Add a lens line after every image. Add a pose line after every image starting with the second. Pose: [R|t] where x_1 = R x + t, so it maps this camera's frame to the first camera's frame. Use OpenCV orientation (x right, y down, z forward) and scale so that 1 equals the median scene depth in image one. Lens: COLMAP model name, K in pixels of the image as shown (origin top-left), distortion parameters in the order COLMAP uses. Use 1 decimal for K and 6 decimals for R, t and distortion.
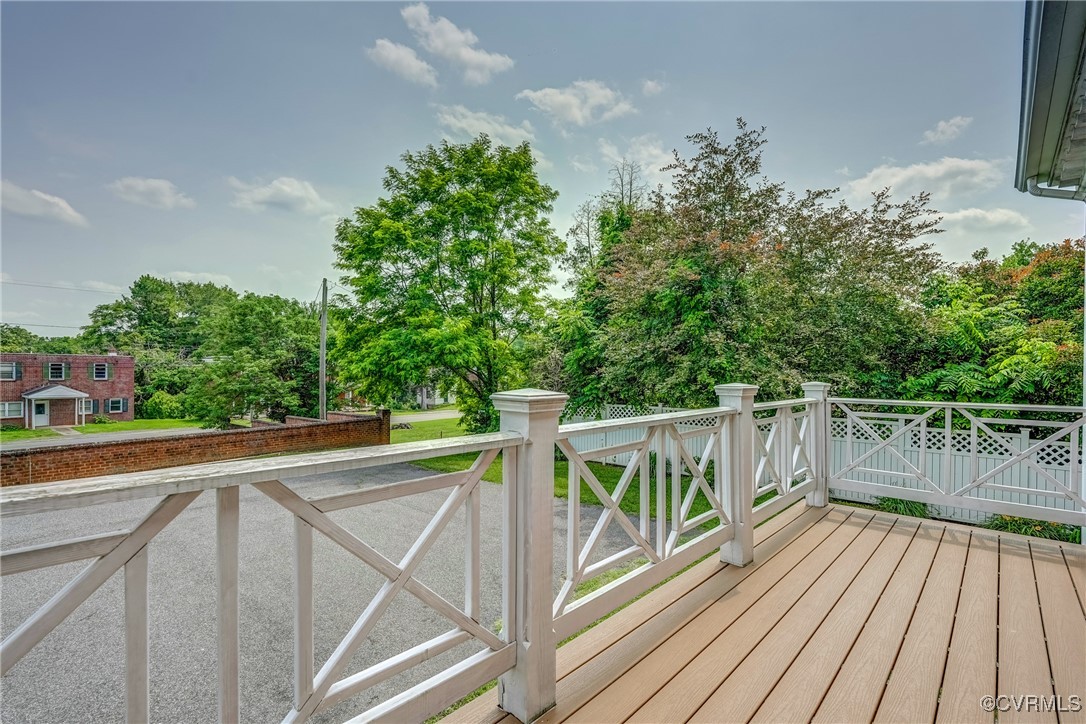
lens RADIAL K [[484.5, 0, 547.3], [0, 484.5, 368.8], [0, 0, 1]] dist [-0.012402, 0.008721]
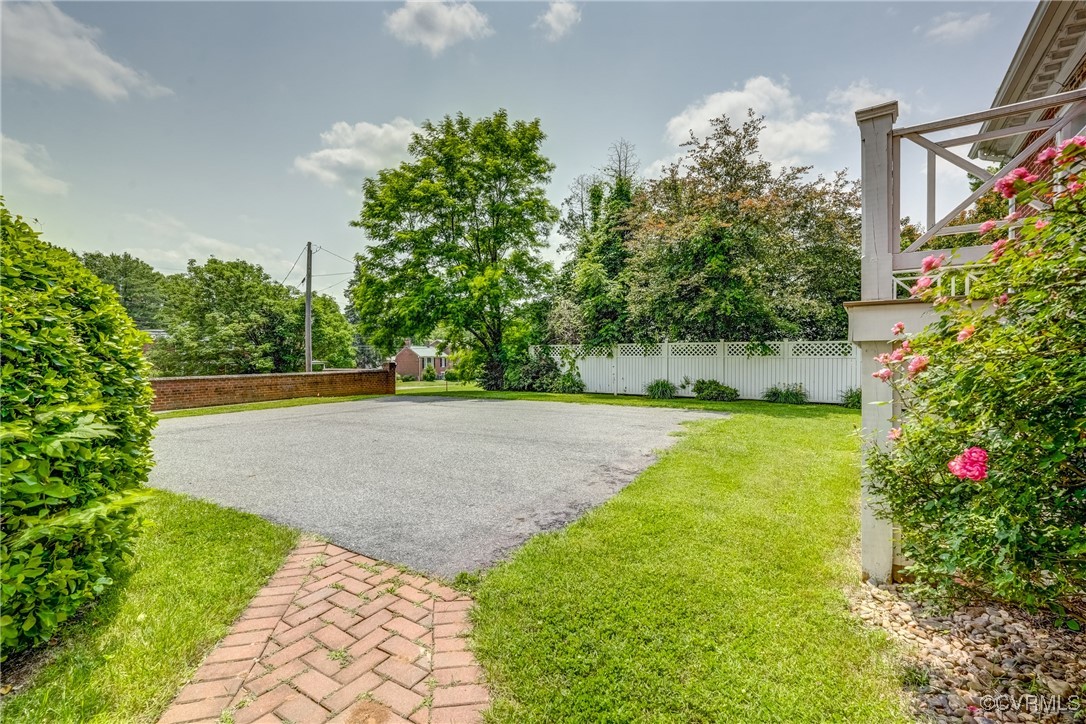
lens RADIAL K [[484.5, 0, 538.9], [0, 484.5, 357.1], [0, 0, 1]] dist [-0.012402, 0.008721]
pose [[0.989567, -0.008661, 0.143814, -0.206002], [0.007437, 0.999931, 0.009048, 0.080448], [-0.143882, -0.007884, 0.989563, -0.126182]]
